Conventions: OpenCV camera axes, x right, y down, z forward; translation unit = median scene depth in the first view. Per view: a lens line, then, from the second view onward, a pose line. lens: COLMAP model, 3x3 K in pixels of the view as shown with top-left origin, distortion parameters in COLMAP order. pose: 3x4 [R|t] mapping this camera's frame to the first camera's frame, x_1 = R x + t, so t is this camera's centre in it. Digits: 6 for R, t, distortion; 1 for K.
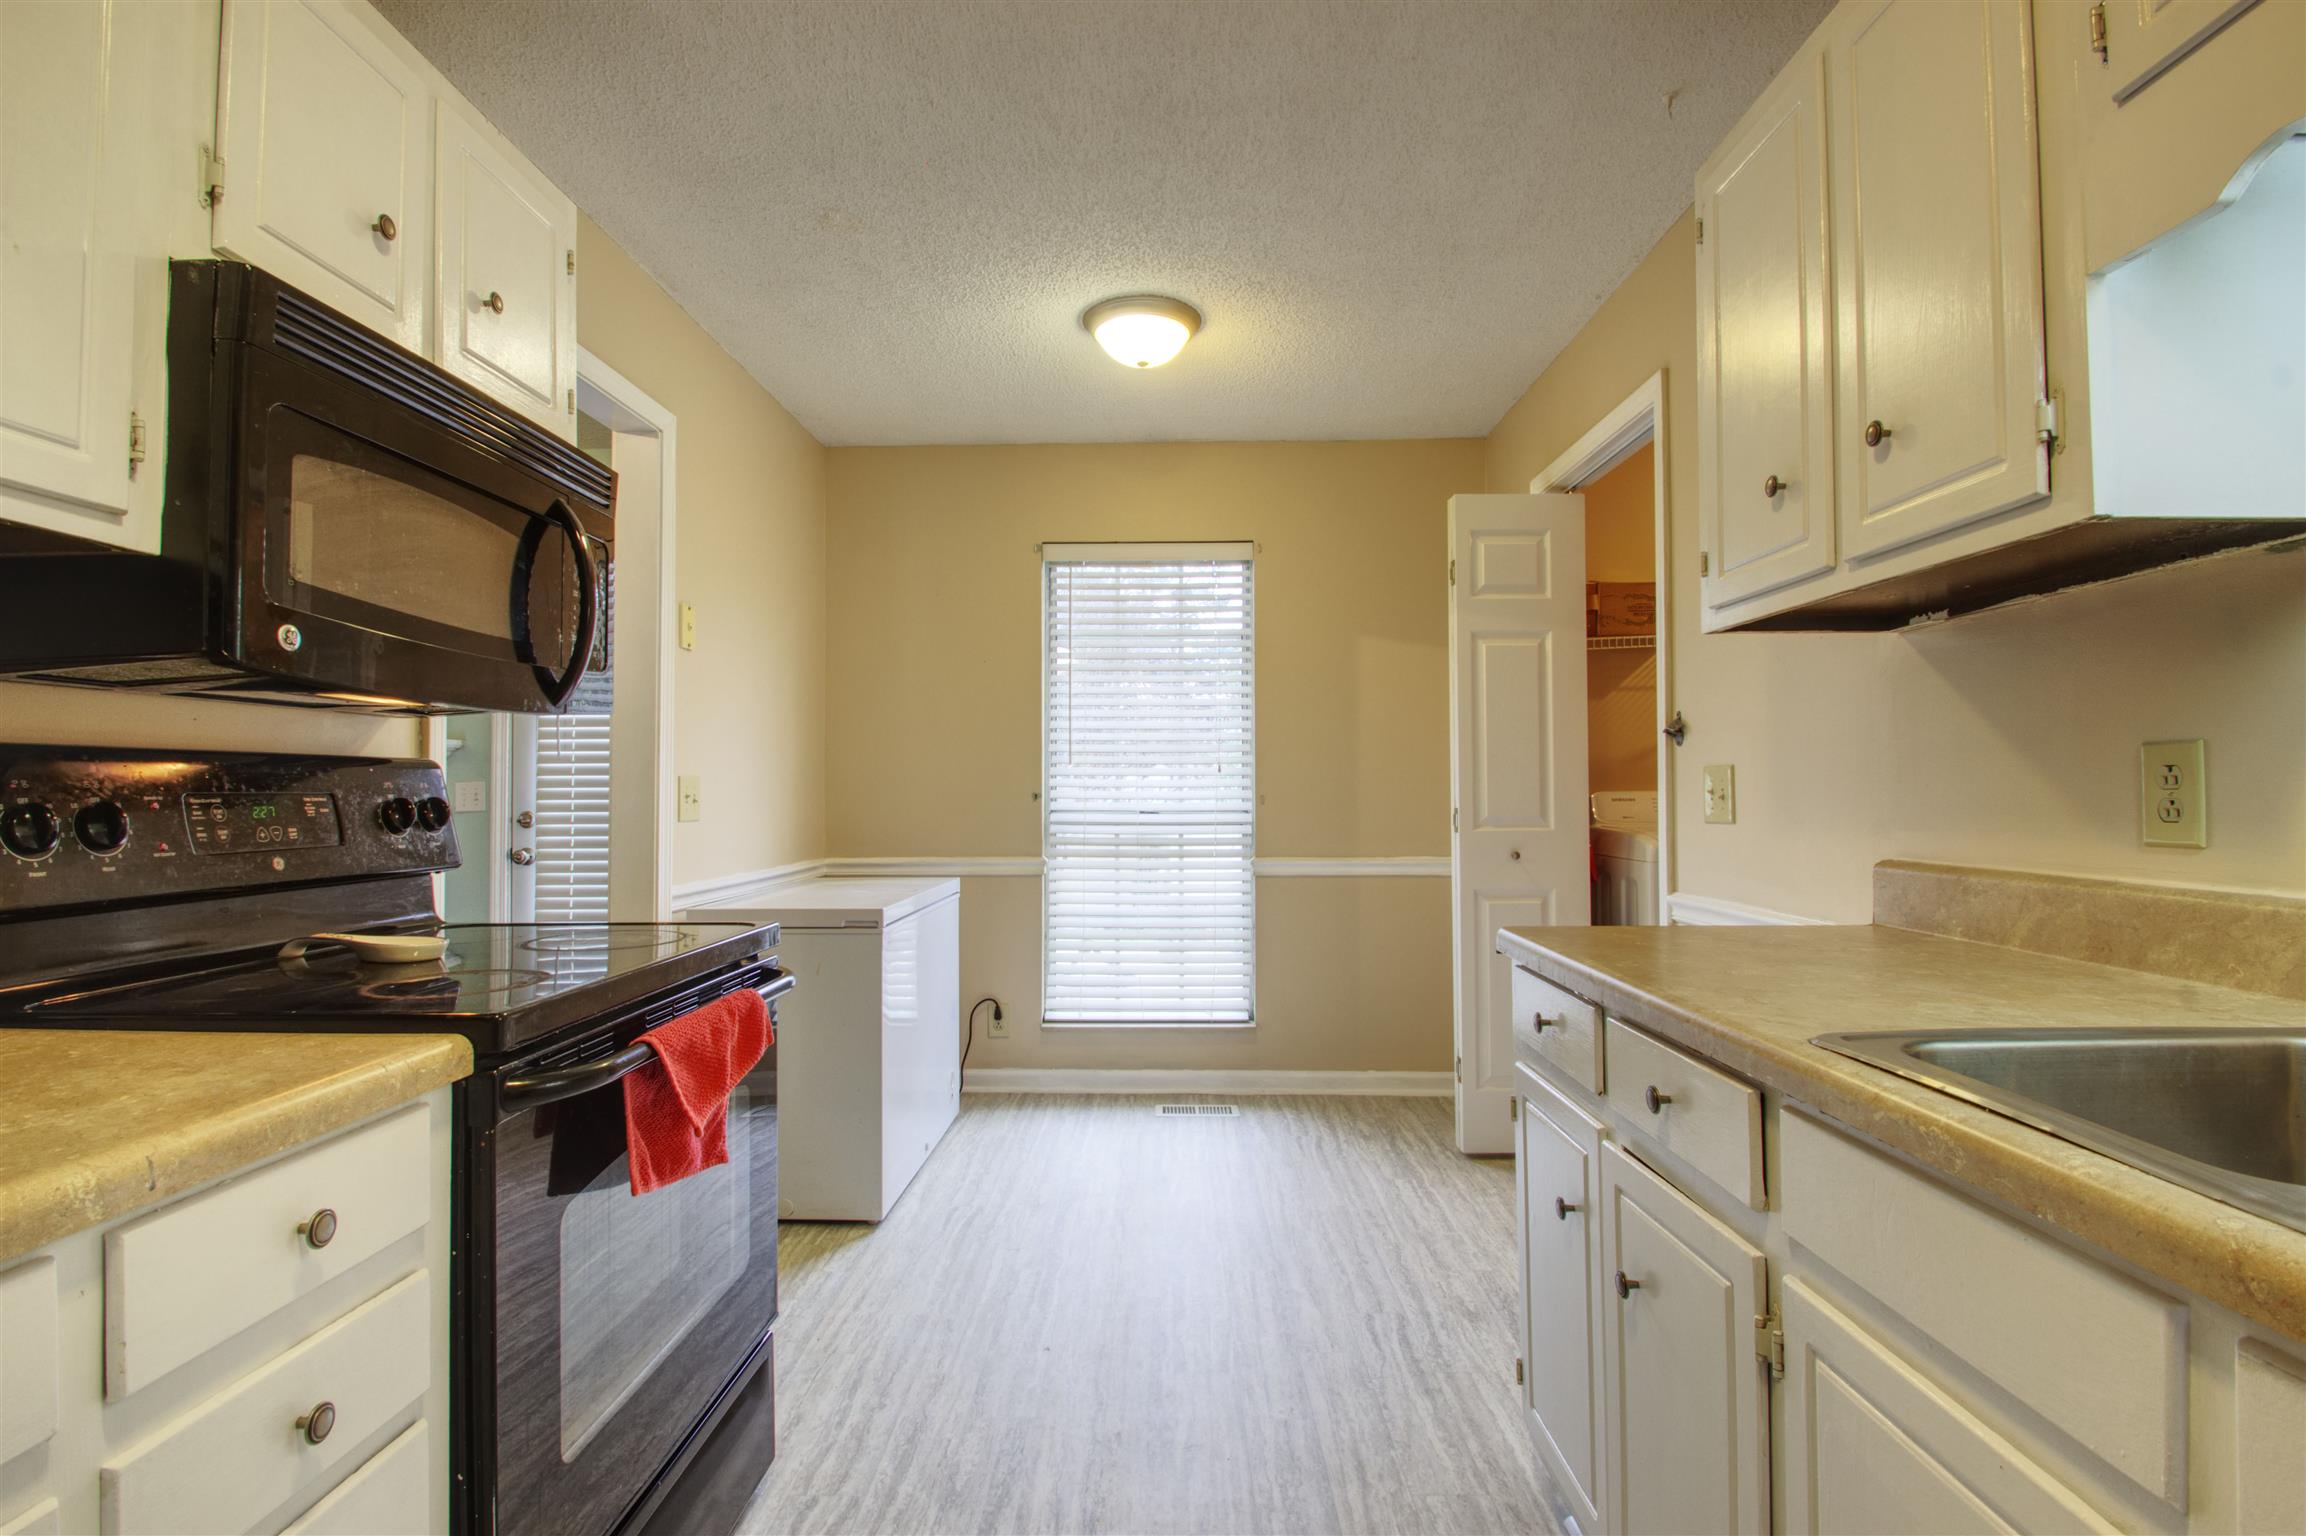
lens RADIAL K [[1095.1, 0, 1153.0], [0, 1095.1, 768.0], [0, 0, 1]] dist [0.000163, -0.000415]
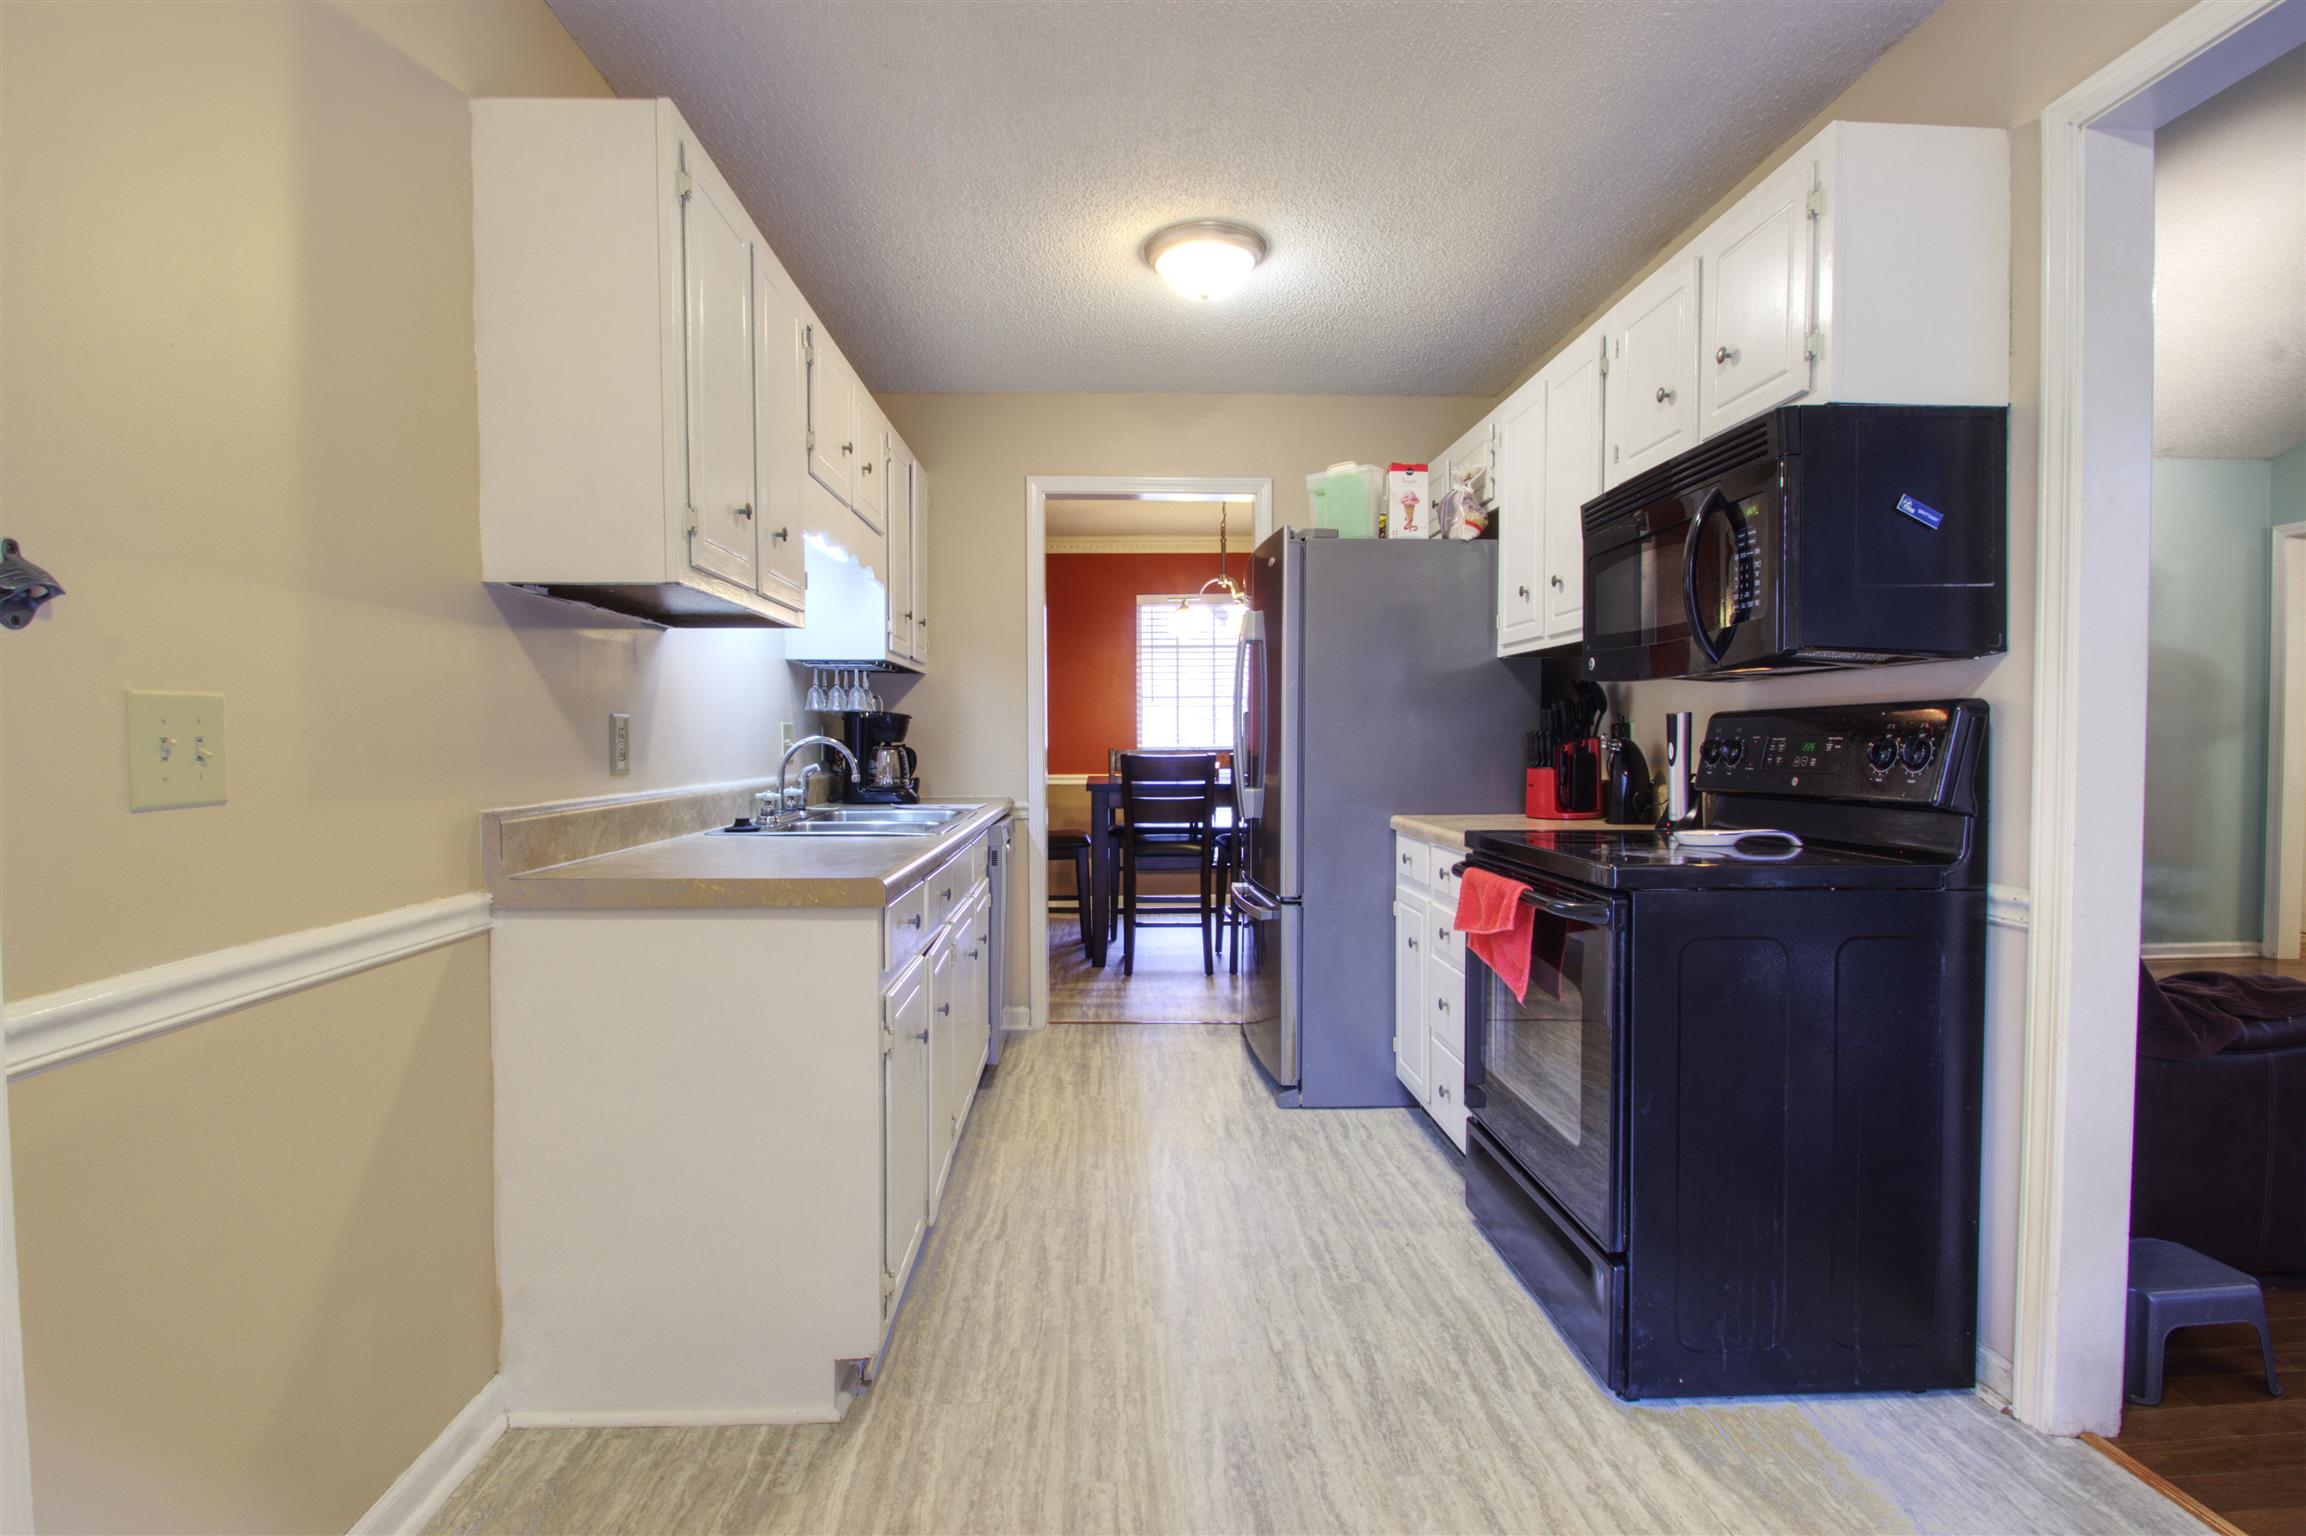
lens RADIAL K [[1095.1, 0, 1153.0], [0, 1095.1, 768.0], [0, 0, 1]] dist [0.000163, -0.000415]
pose [[-0.997813, 0.010690, -0.065235, 0.146733], [0.010403, 0.999935, 0.004736, 0.046147], [0.065282, 0.004047, -0.997859, 2.104486]]
